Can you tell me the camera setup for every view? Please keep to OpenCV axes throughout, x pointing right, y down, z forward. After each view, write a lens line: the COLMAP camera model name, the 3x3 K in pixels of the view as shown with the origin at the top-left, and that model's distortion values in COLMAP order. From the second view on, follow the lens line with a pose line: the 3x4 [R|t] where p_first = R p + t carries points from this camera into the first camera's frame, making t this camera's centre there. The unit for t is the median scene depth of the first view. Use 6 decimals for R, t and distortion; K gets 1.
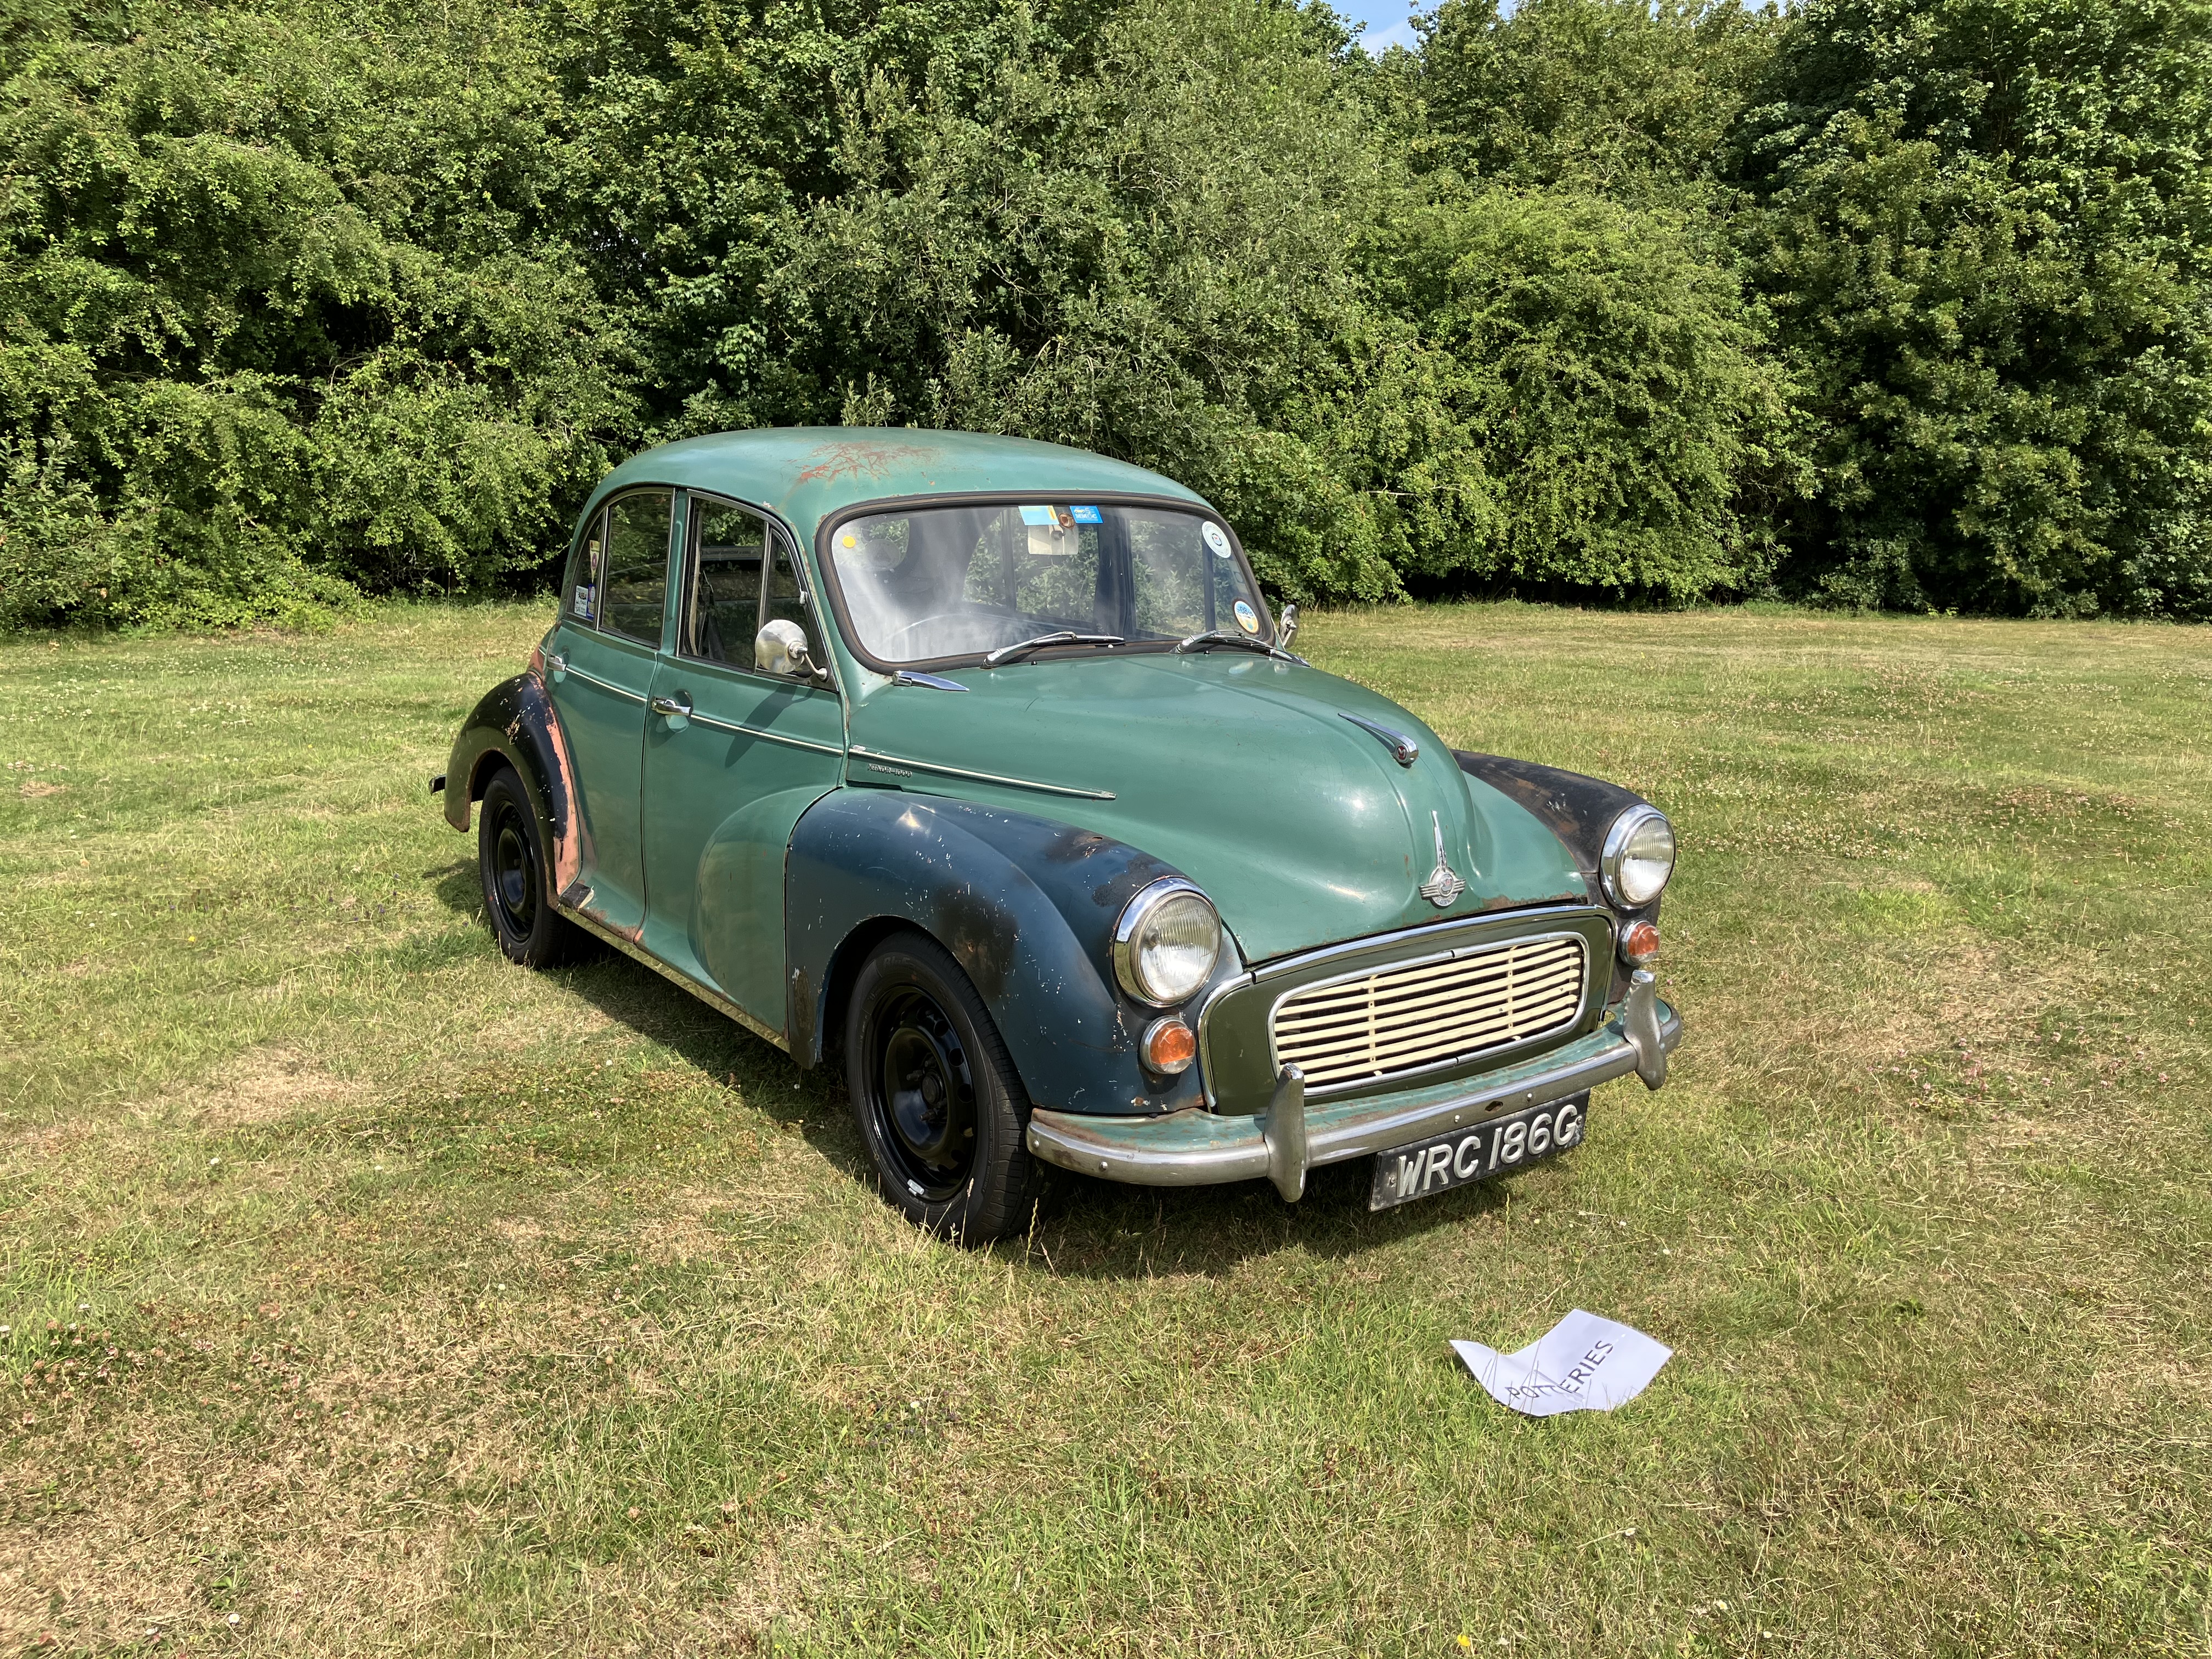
lens RADIAL K [[1811.2, 0, 1136.7], [0, 1811.2, 817.1], [0, 0, 1]] dist [0.042818, -0.057331]
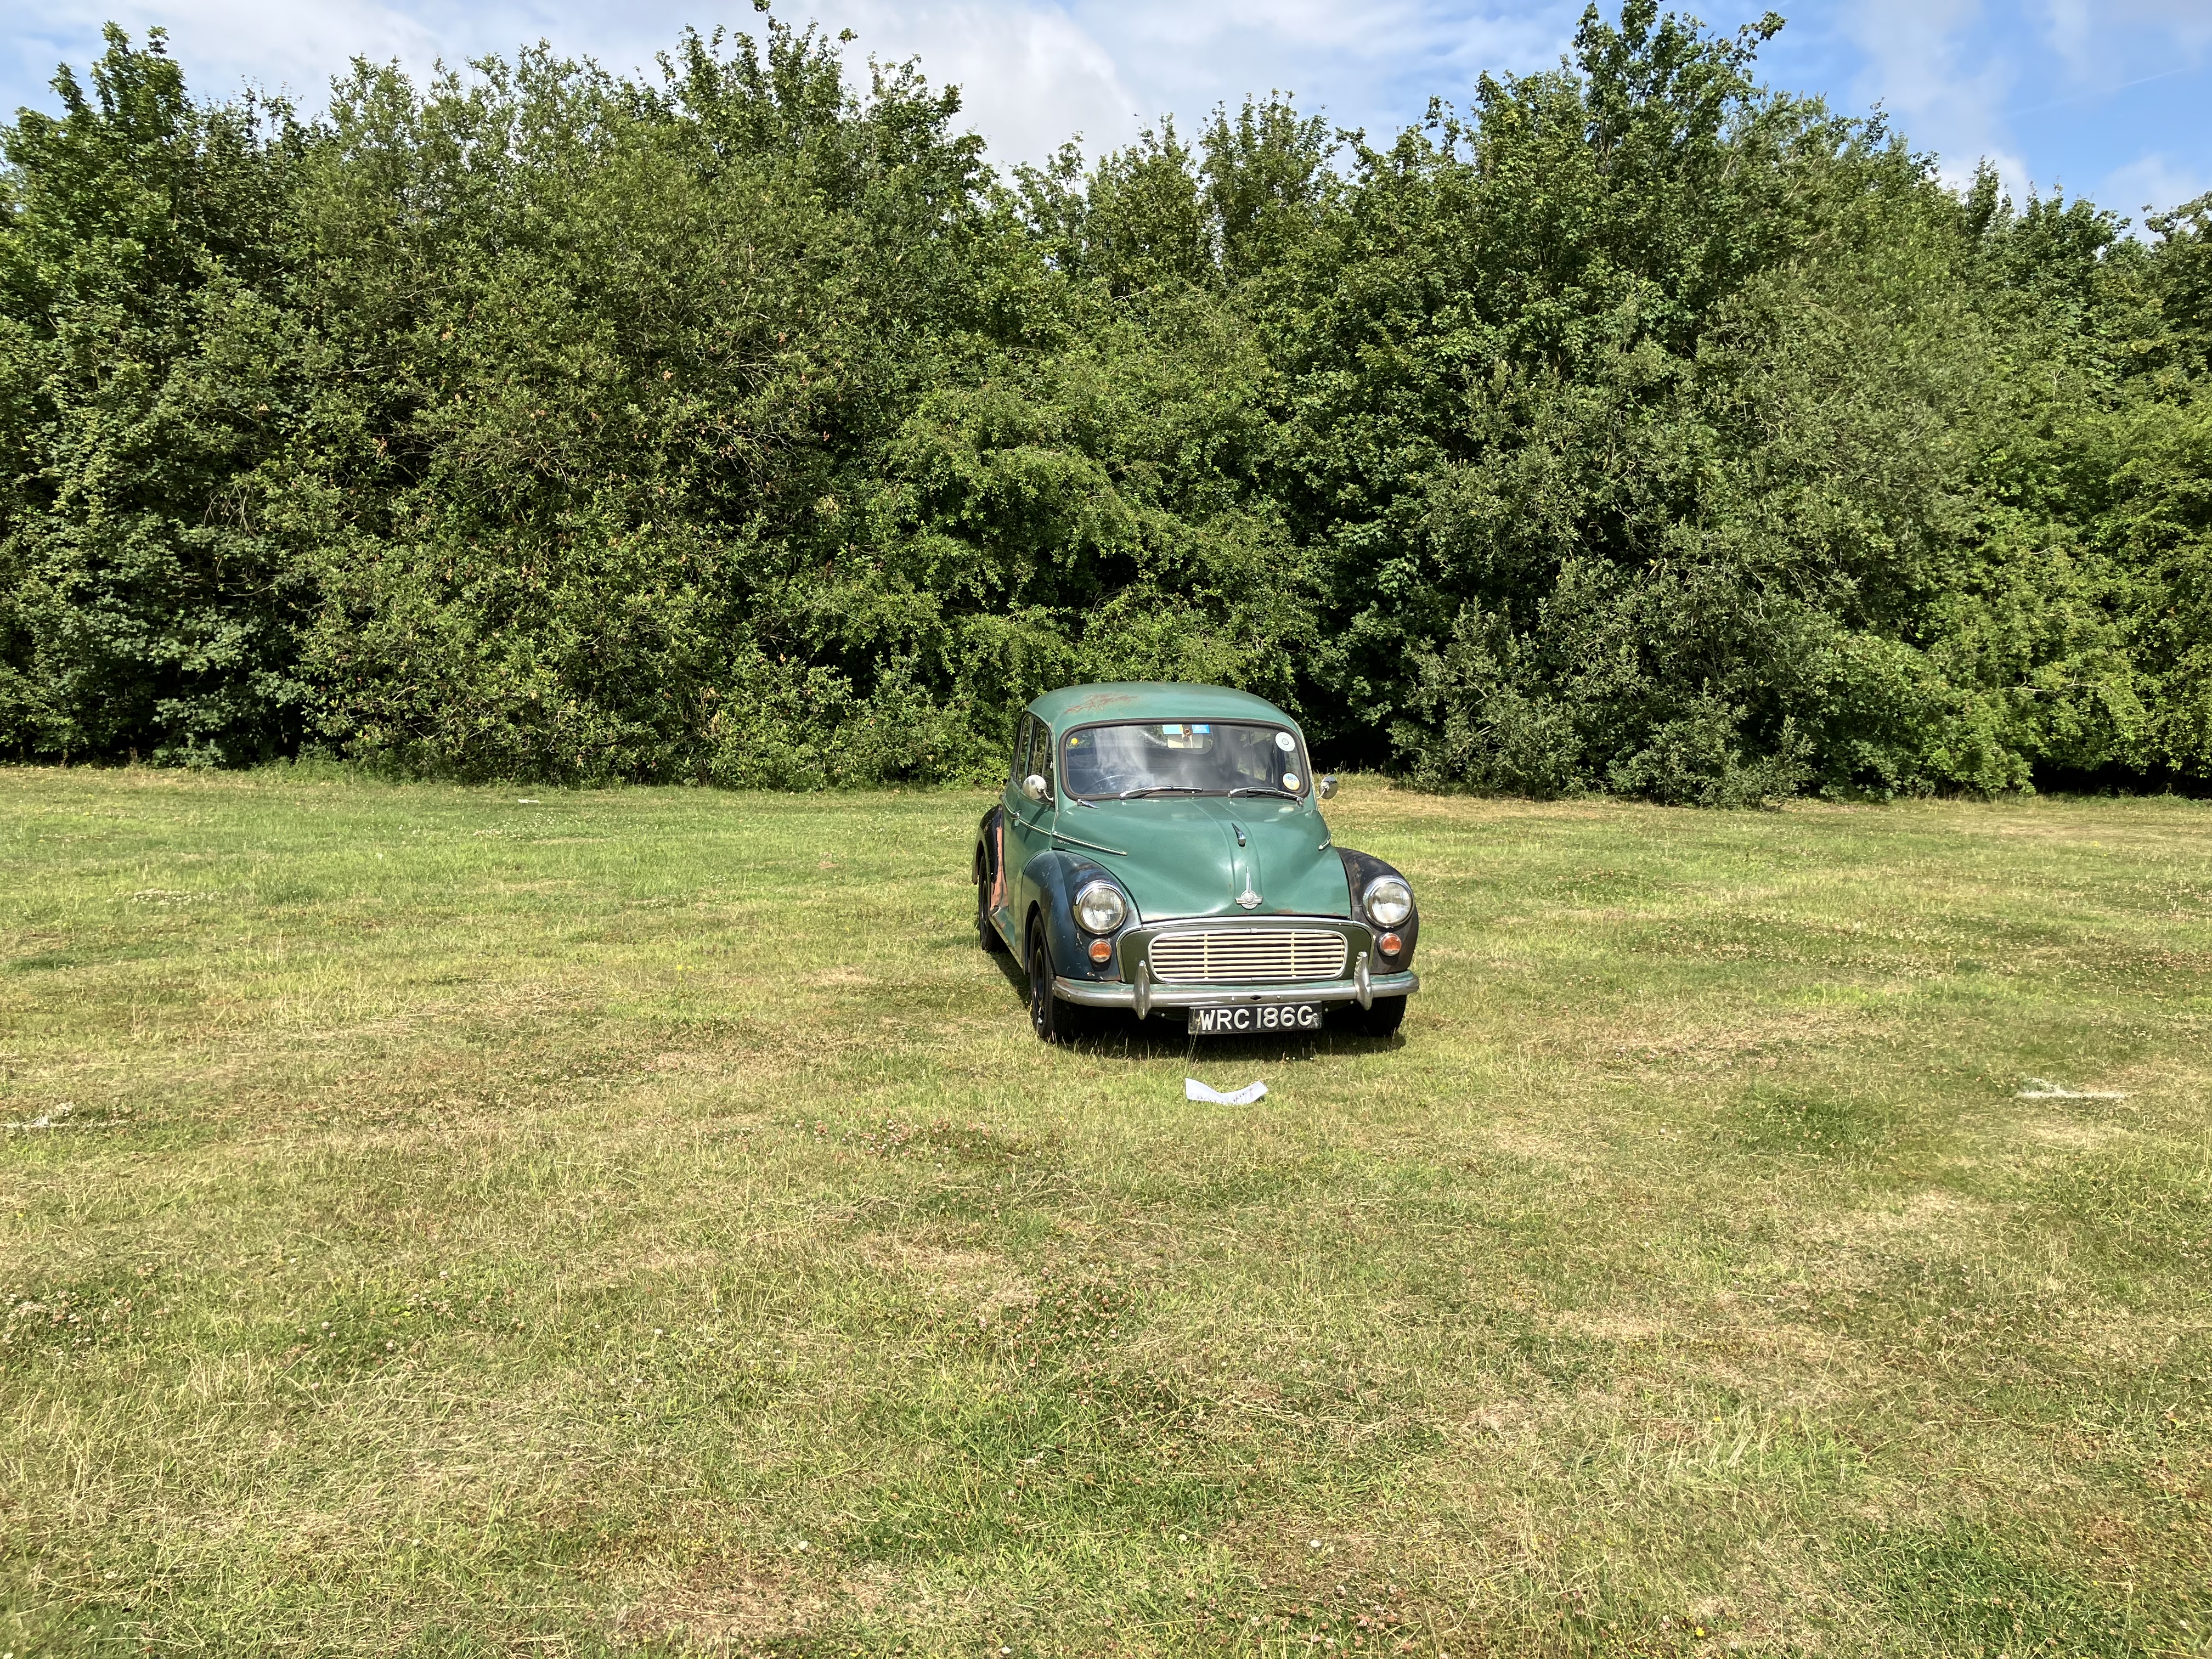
lens RADIAL K [[1811.2, 0, 1105.8], [0, 1811.2, 848.3], [0, 0, 1]] dist [0.042818, -0.057331]
pose [[0.893844, 0.047572, -0.445848, 0.178384], [-0.083498, 0.994623, -0.061271, 0.022902], [0.440535, 0.091994, 0.893009, -0.197170]]
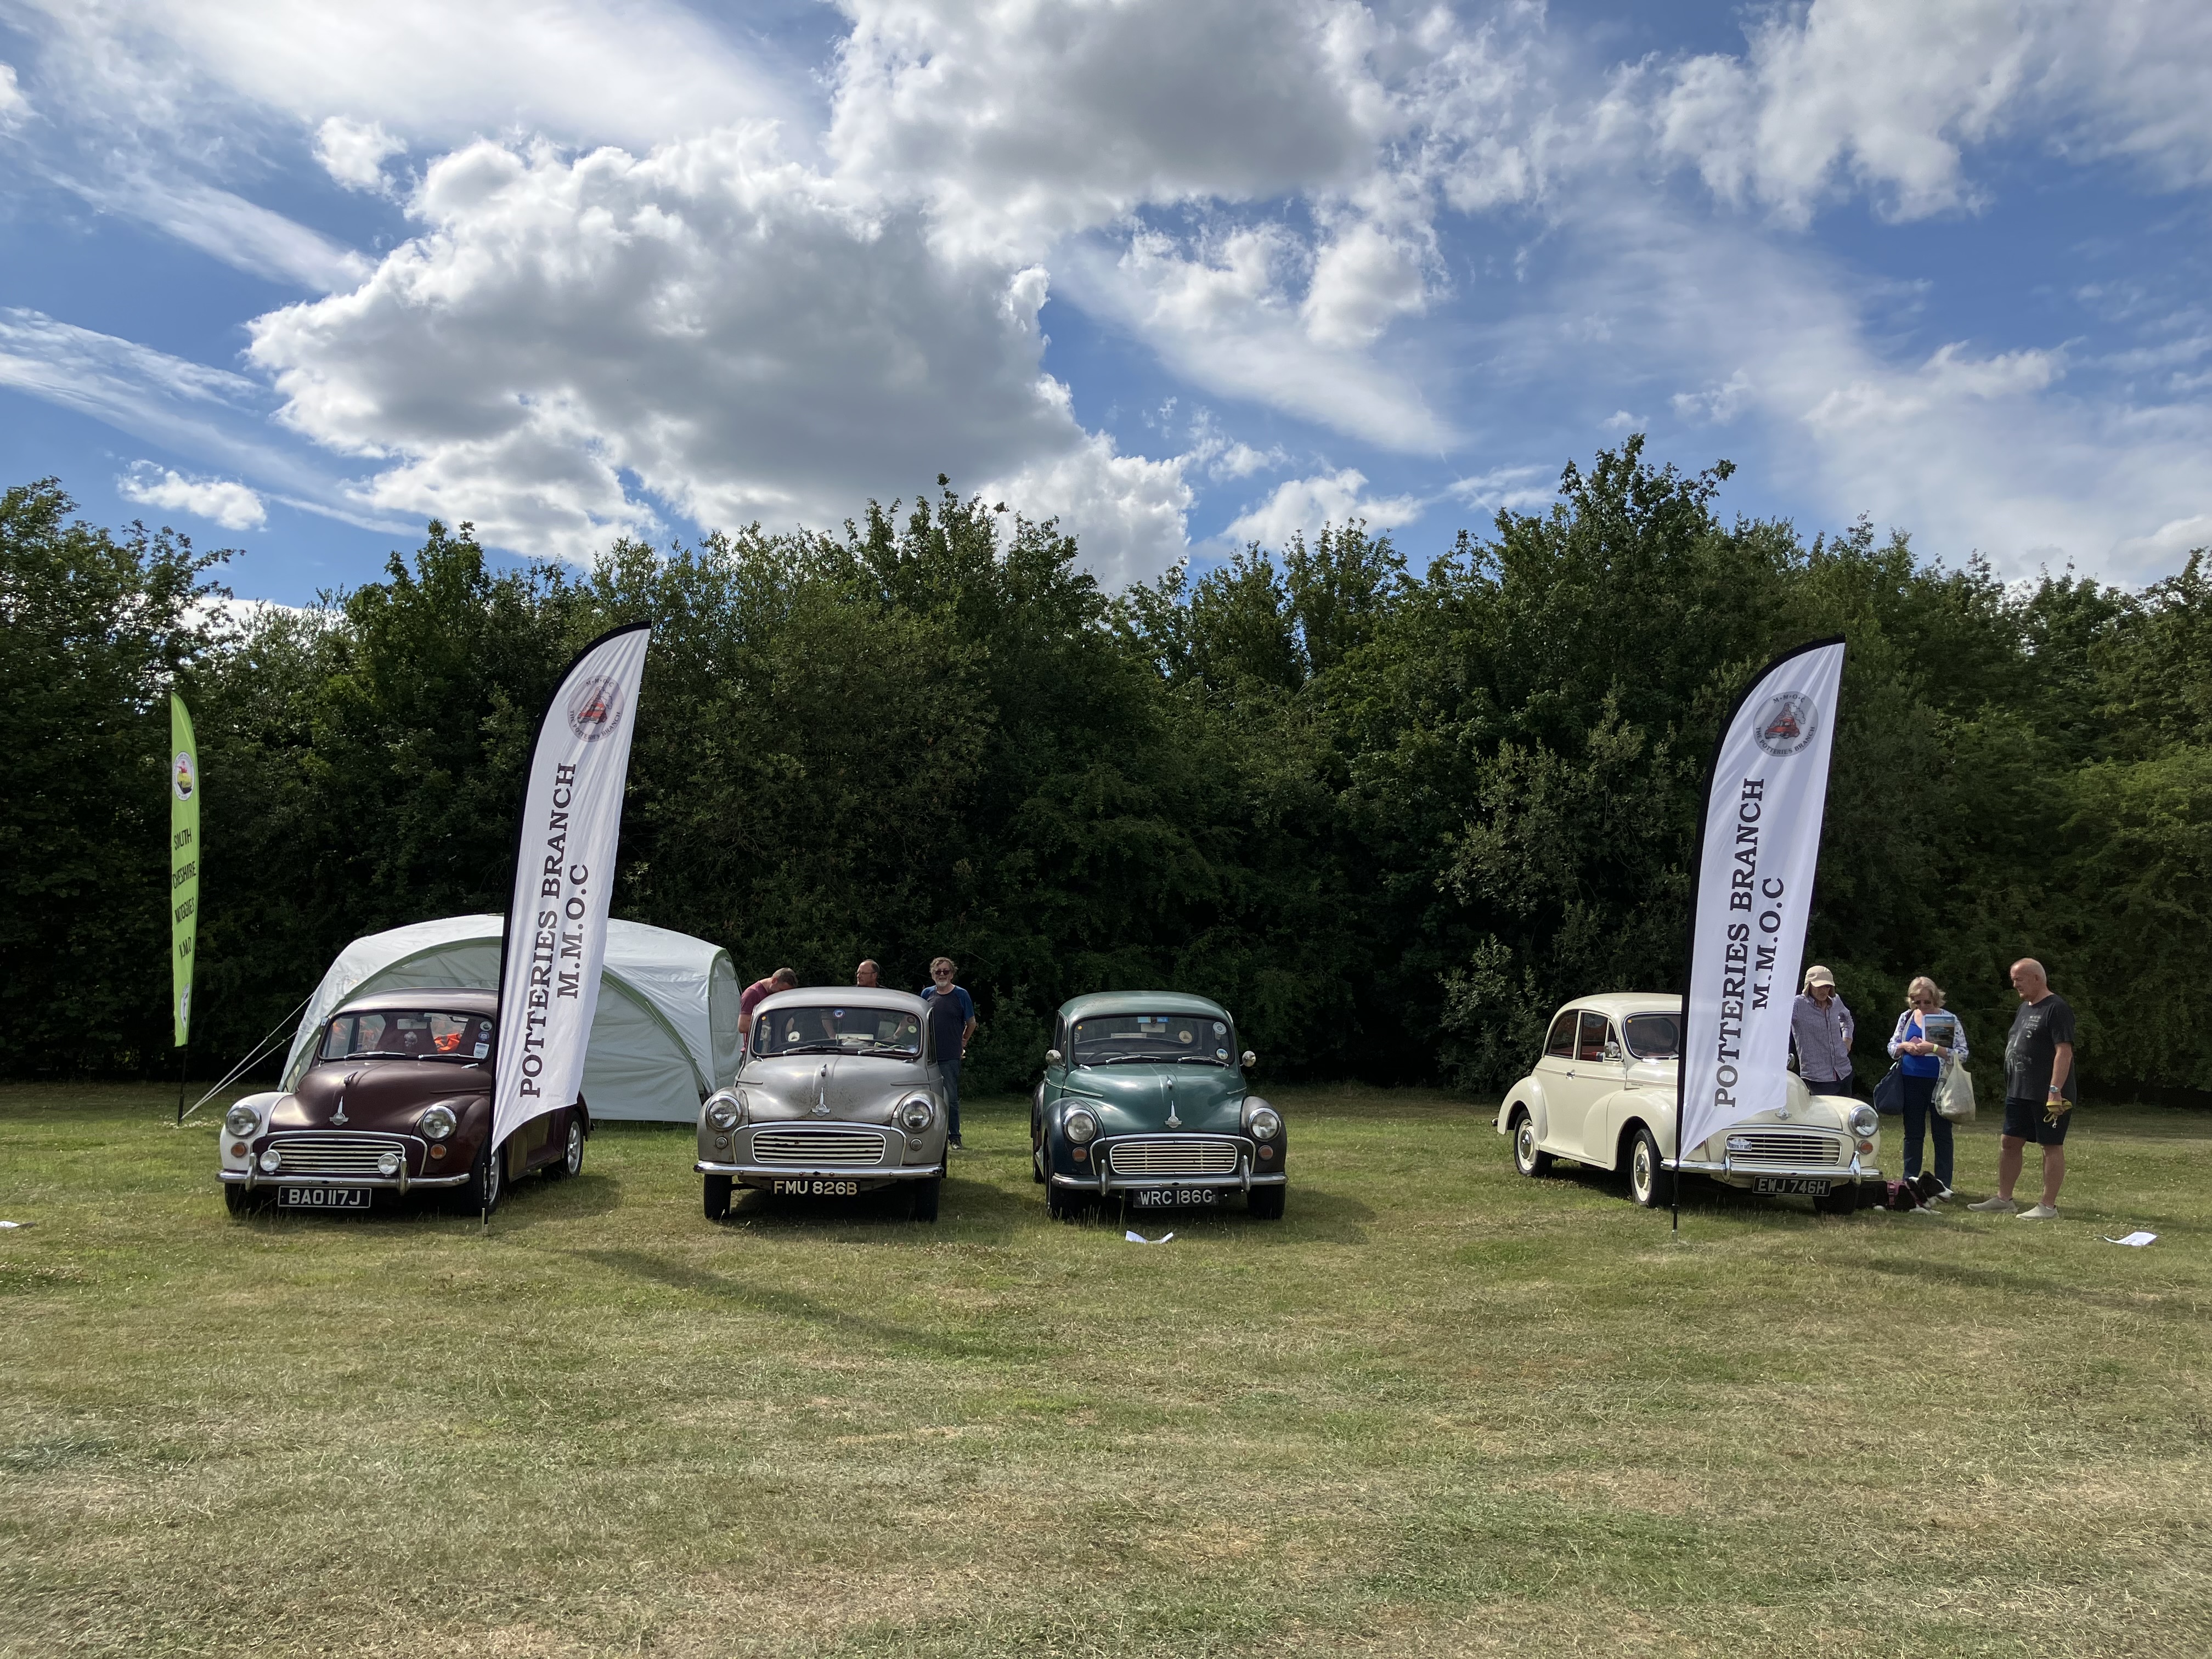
lens RADIAL K [[1811.2, 0, 1107.4], [0, 1811.2, 827.2], [0, 0, 1]] dist [0.042818, -0.057331]
pose [[0.848517, -0.059623, -0.525799, 0.368078], [-0.086958, 0.964413, -0.249690, 0.072521], [0.521975, 0.257589, 0.813136, -0.400945]]
